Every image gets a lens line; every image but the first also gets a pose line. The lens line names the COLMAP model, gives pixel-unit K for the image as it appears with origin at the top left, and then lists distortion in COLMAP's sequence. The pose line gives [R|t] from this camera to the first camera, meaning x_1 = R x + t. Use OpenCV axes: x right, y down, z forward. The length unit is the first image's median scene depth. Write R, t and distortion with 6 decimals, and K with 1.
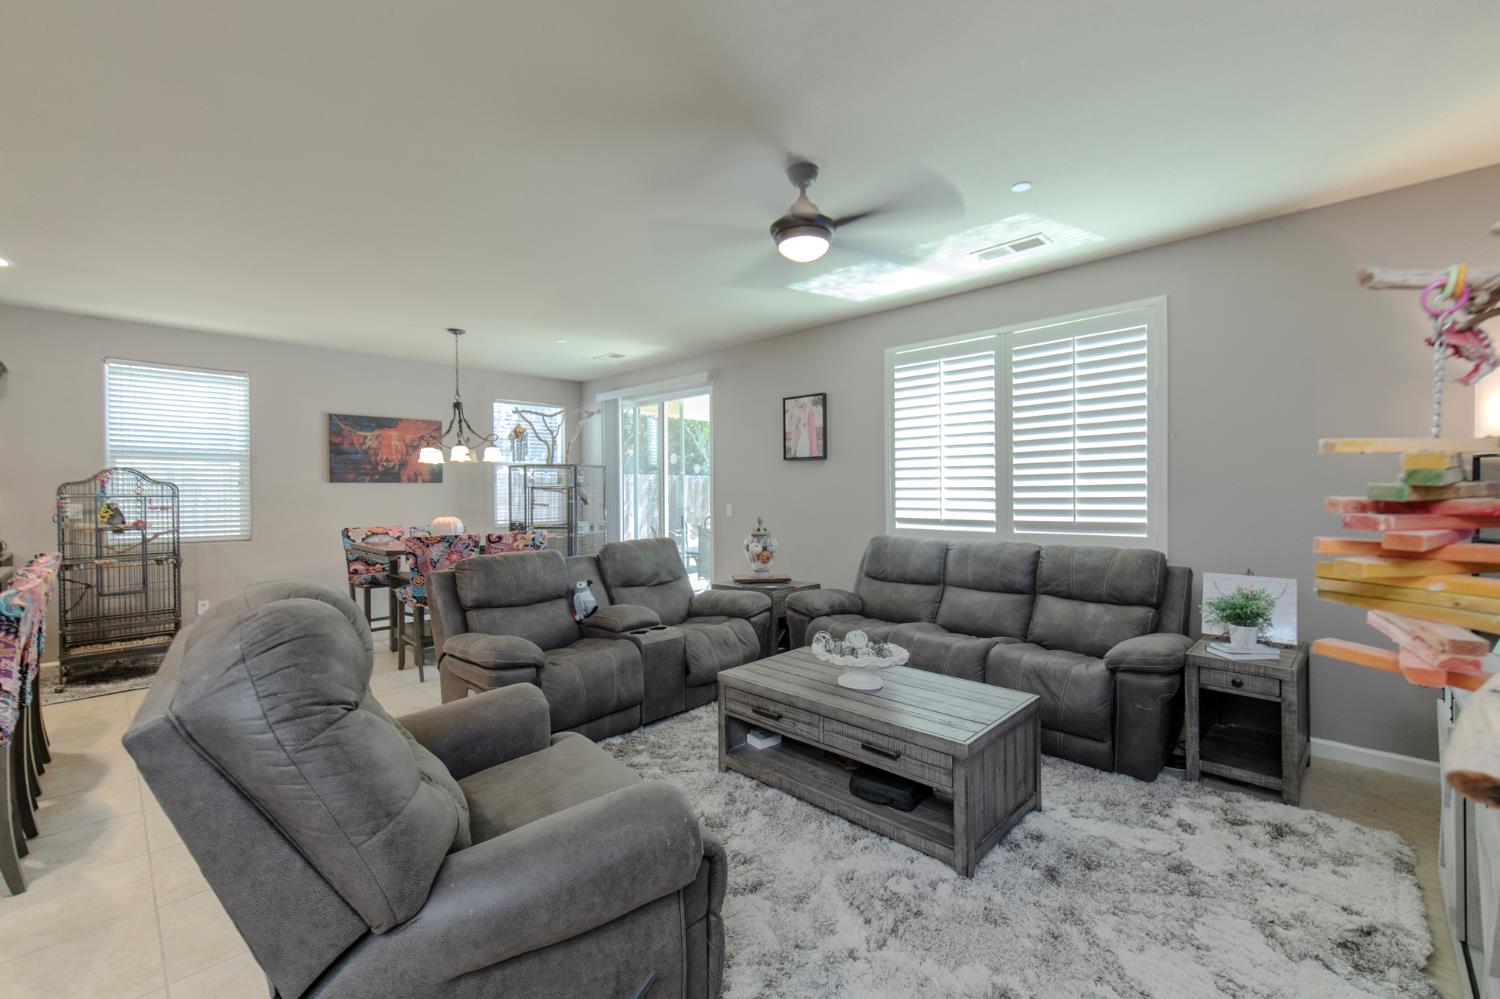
lens RADIAL K [[623.9, 0, 759.3], [0, 623.9, 500.7], [0, 0, 1]] dist [-0.001340, -0.003366]
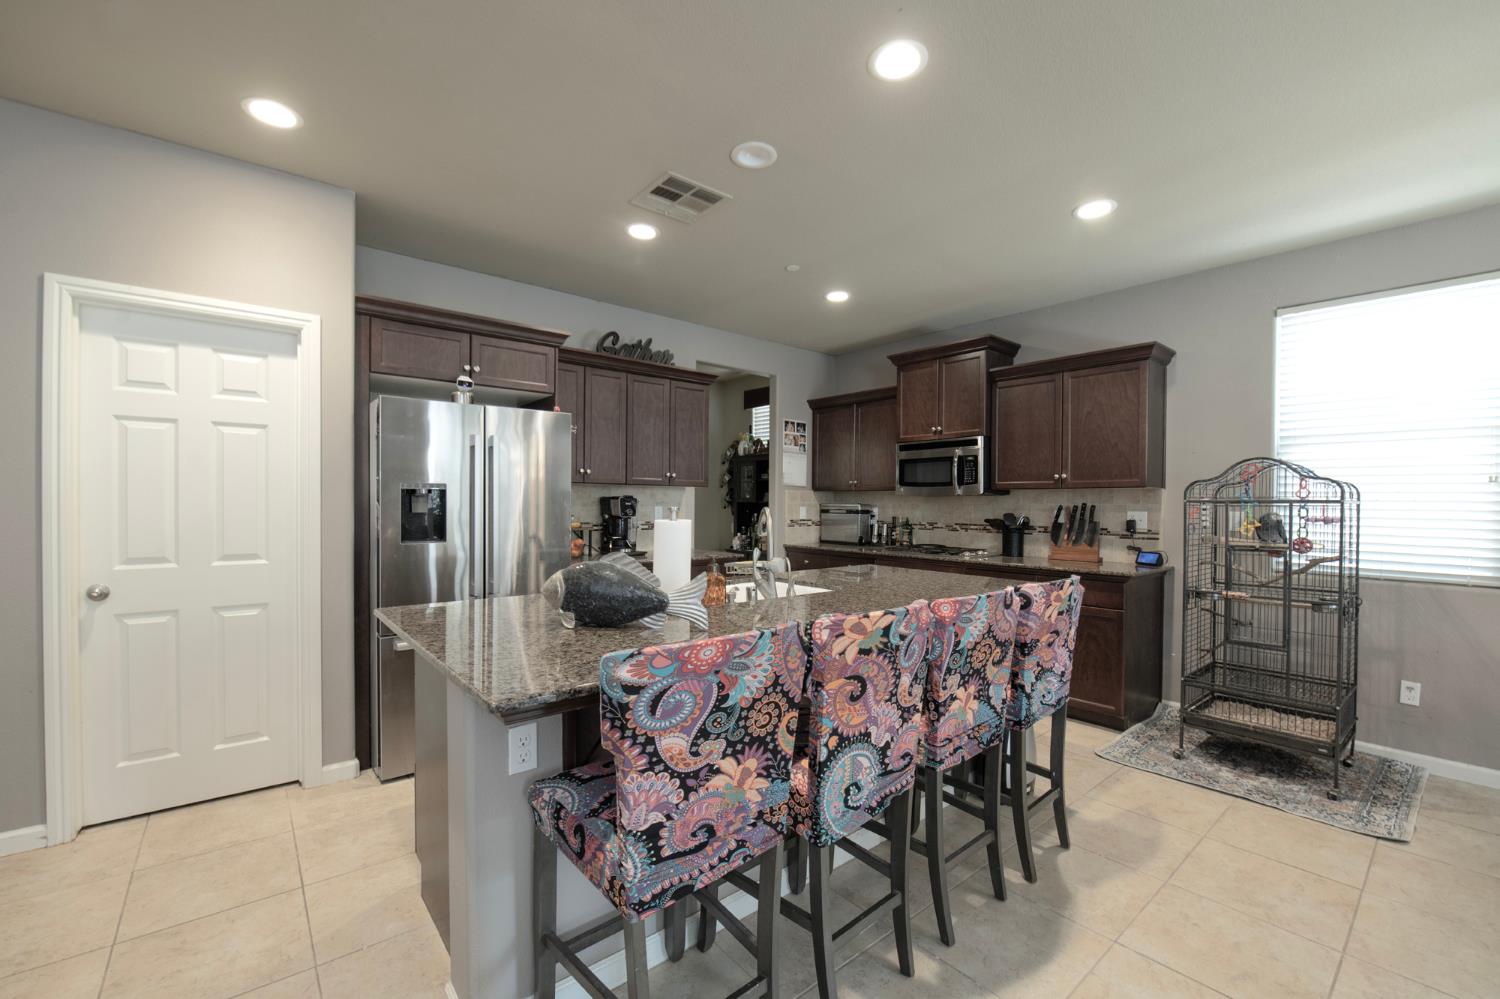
lens RADIAL K [[623.9, 0, 762.0], [0, 623.9, 506.9], [0, 0, 1]] dist [-0.001340, -0.003366]
pose [[-0.109553, 0.013143, -0.993894, -0.252581], [-0.020701, 0.999666, 0.015501, -0.000128], [0.993765, 0.022273, -0.109244, 0.458449]]
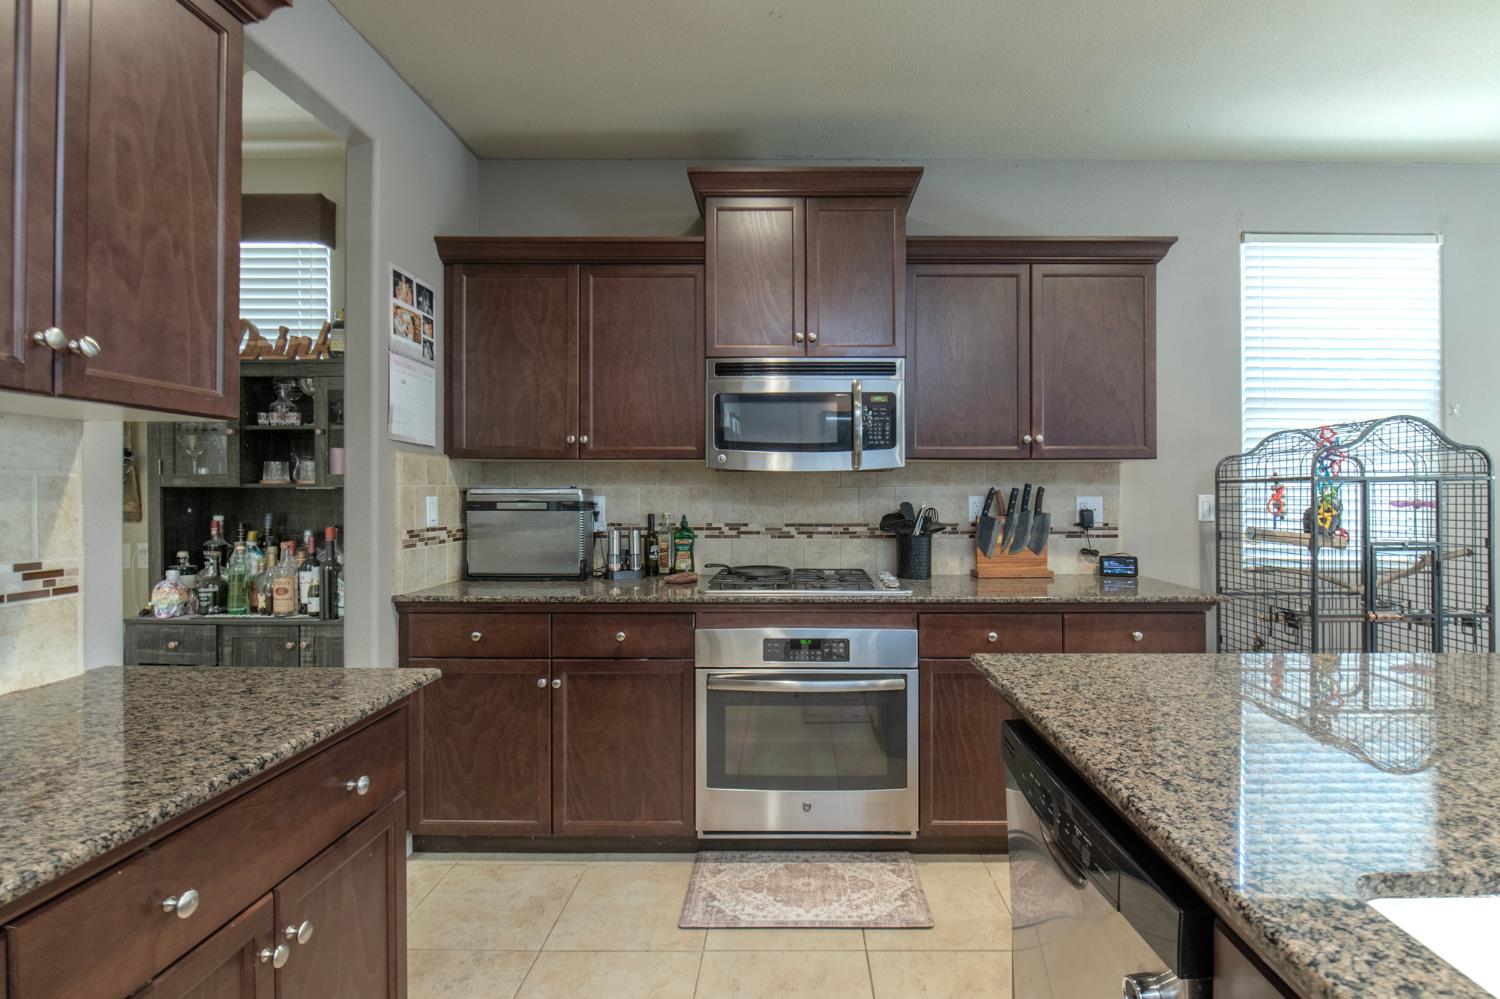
lens RADIAL K [[707.8, 0, 793.2], [0, 707.8, 498.6], [0, 0, 1]] dist [-0.013489, -0.001399]
pose [[0.679604, 0.009088, -0.733523, -0.806060], [-0.014131, 0.999900, -0.000704, 0.013525], [0.733443, 0.010844, 0.679664, 0.257140]]
